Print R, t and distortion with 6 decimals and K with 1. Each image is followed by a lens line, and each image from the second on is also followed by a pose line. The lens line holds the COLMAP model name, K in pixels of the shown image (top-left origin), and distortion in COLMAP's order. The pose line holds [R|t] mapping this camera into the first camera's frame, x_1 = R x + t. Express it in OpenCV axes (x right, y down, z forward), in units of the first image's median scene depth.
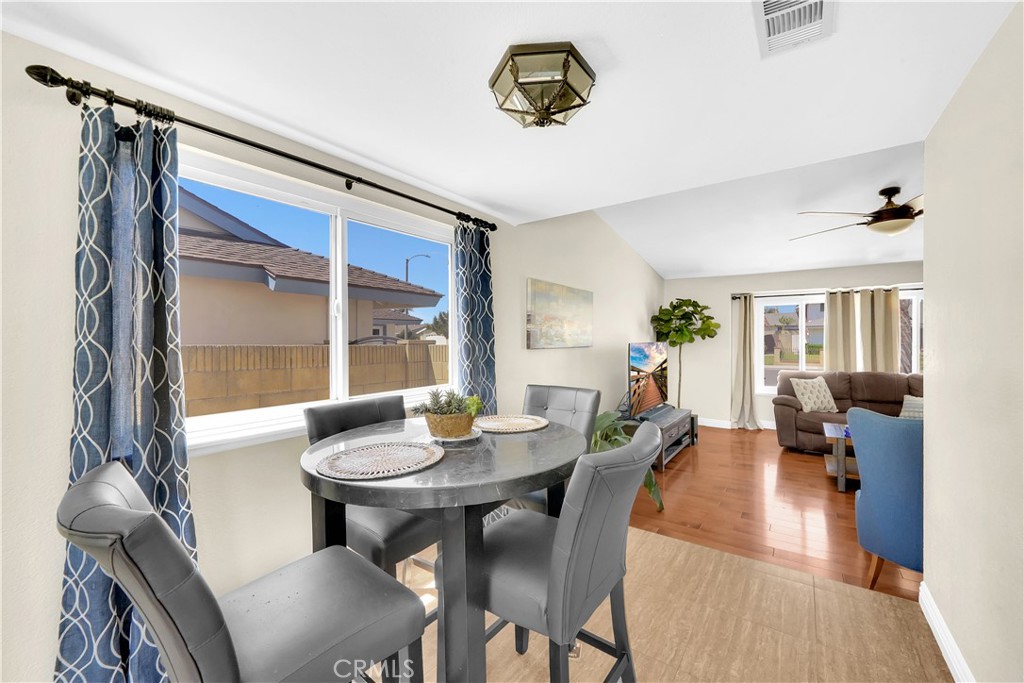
lens RADIAL K [[379.0, 0, 523.1], [0, 379.0, 334.3], [0, 0, 1]] dist [-0.021898, -0.000046]
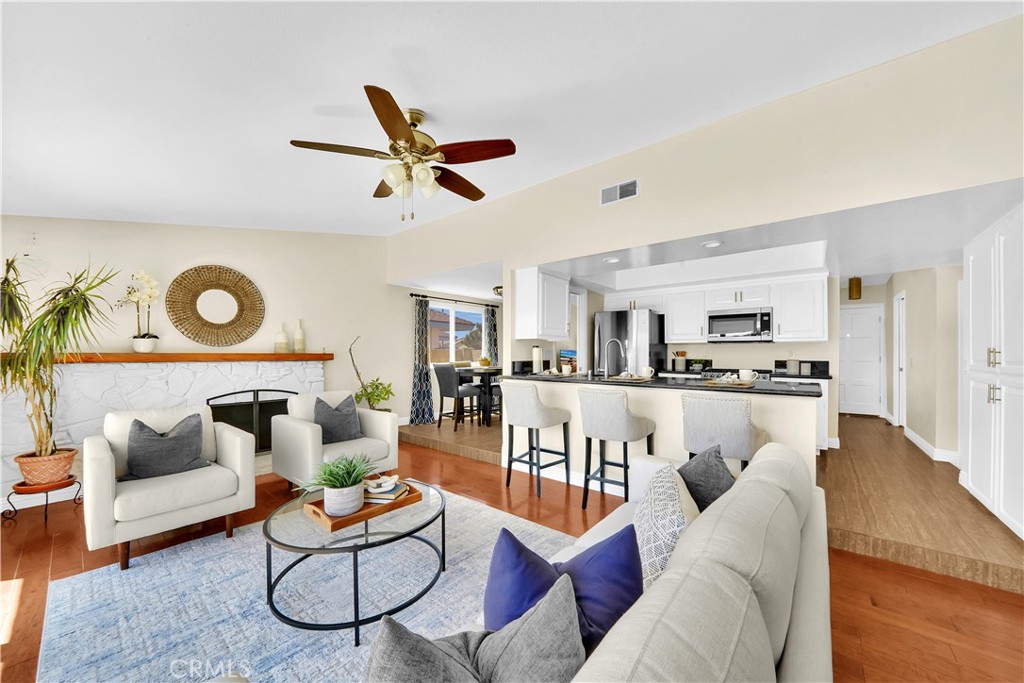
lens RADIAL K [[371.9, 0, 523.1], [0, 371.9, 351.3], [0, 0, 1]] dist [-0.022531, 0.001216]
pose [[0.999438, 0.001890, -0.033468, 0.108042], [-0.001684, 0.999979, 0.006186, 0.017758], [0.033479, -0.006126, 0.999421, -0.935810]]
